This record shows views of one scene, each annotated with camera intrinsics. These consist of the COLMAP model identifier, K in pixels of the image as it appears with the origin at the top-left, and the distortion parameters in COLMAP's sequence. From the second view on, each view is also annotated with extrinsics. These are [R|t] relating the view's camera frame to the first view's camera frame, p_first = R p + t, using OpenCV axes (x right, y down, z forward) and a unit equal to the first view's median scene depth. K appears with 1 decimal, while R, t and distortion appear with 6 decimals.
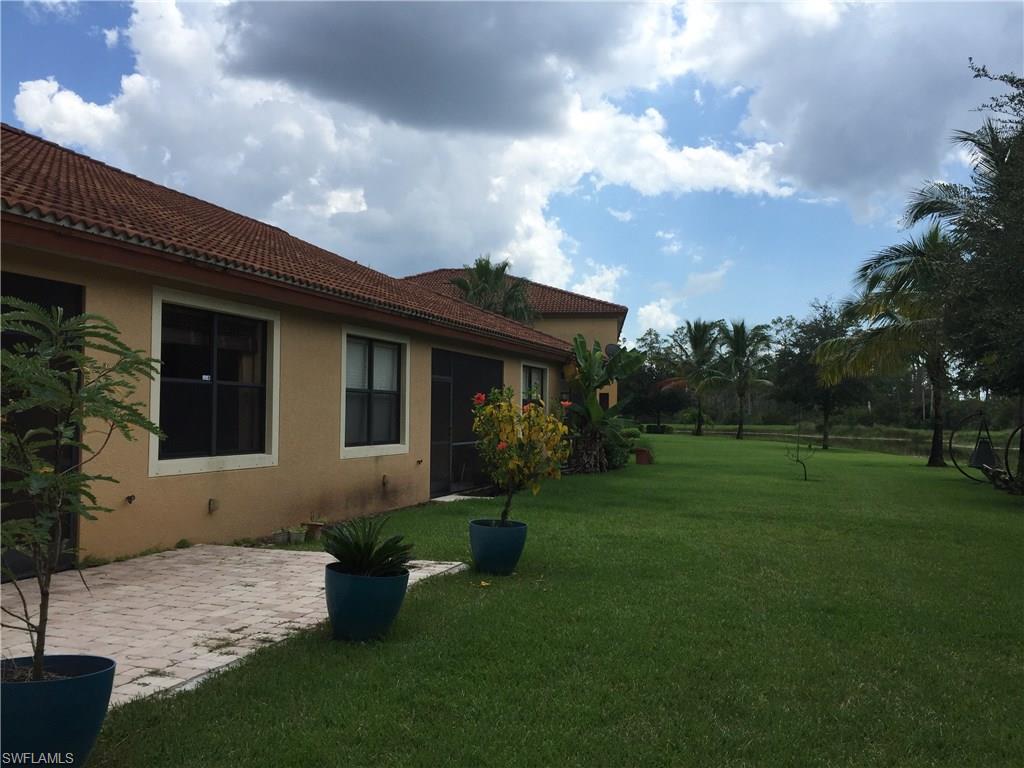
lens RADIAL K [[885.4, 0, 505.0], [0, 885.4, 387.7], [0, 0, 1]] dist [0.091789, -0.138532]
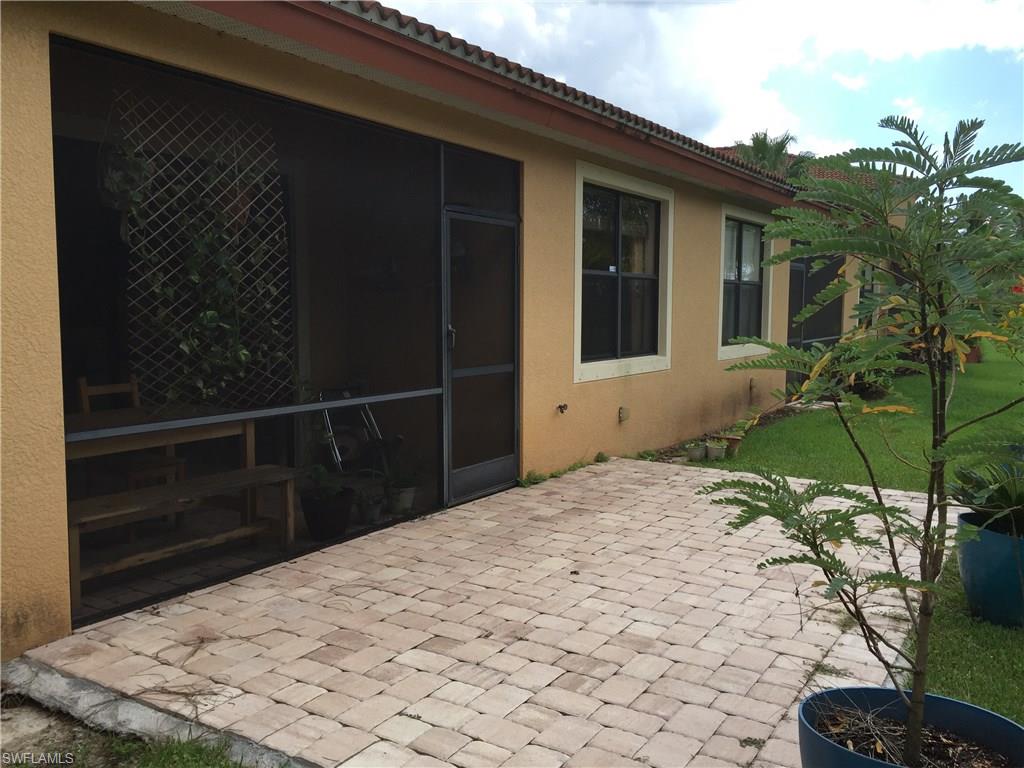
lens RADIAL K [[885.4, 0, 505.0], [0, 885.4, 387.7], [0, 0, 1]] dist [0.091789, -0.138532]
pose [[0.973530, 0.015739, -0.228017, -0.236476], [0.012090, 0.992684, 0.120137, -0.001298], [0.228240, -0.119714, 0.966217, 0.126488]]
